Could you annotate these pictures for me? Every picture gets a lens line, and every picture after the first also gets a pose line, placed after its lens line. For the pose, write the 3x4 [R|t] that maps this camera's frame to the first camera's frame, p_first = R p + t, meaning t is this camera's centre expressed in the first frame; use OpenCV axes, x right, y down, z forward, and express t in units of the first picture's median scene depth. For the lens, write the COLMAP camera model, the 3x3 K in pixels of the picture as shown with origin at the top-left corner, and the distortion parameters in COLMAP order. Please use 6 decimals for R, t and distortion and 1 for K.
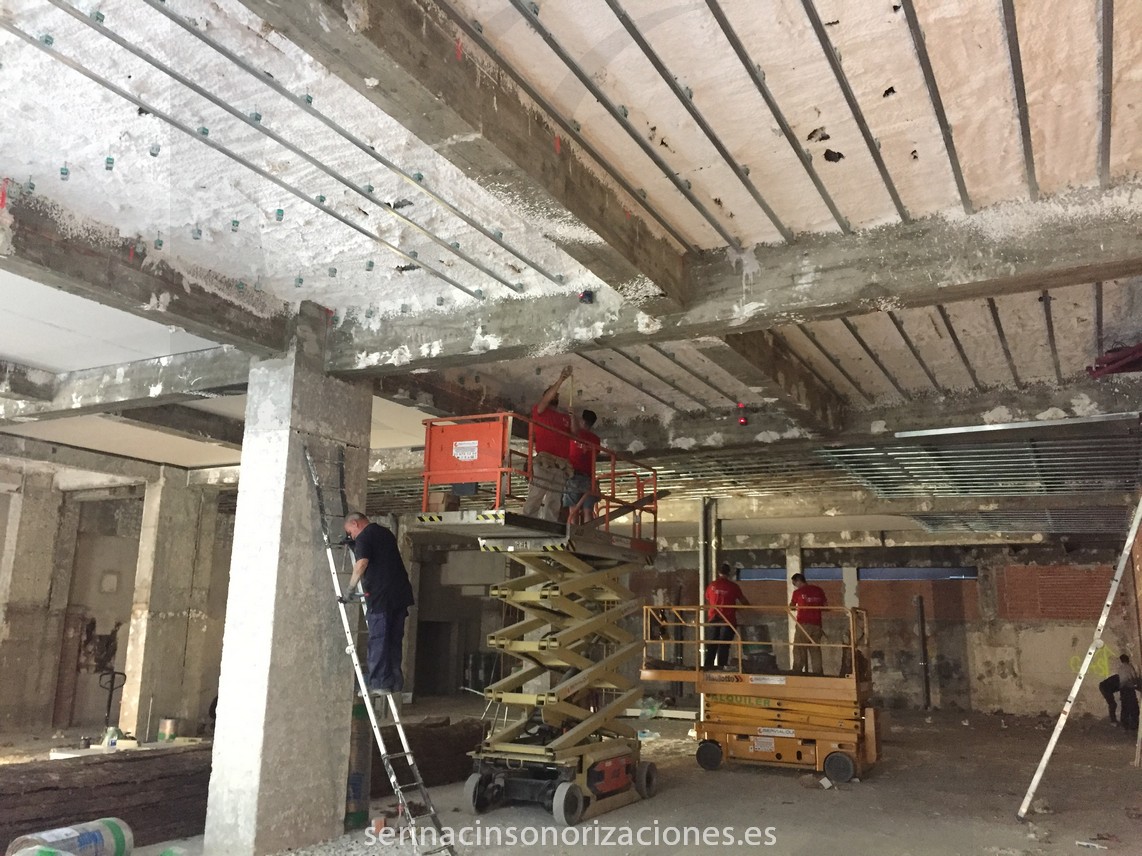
lens RADIAL K [[966.2, 0, 569.5], [0, 966.2, 429.7], [0, 0, 1]] dist [0.052959, -0.000094]
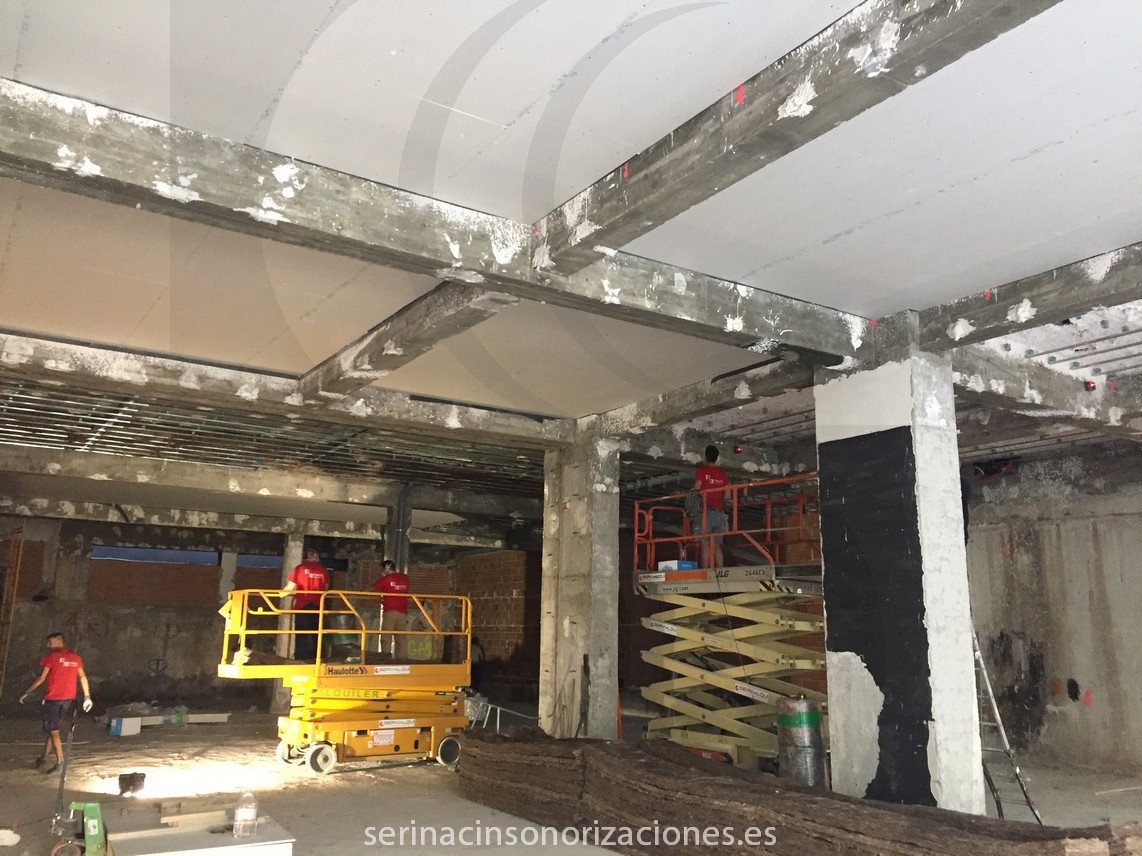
lens RADIAL K [[966.2, 0, 568.8], [0, 966.2, 427.7], [0, 0, 1]] dist [0.052959, -0.000094]
pose [[0.491770, 0.176754, 0.852596, -0.623969], [-0.190475, 0.977301, -0.092743, 0.075982], [-0.849636, -0.116790, 0.514275, 0.385637]]
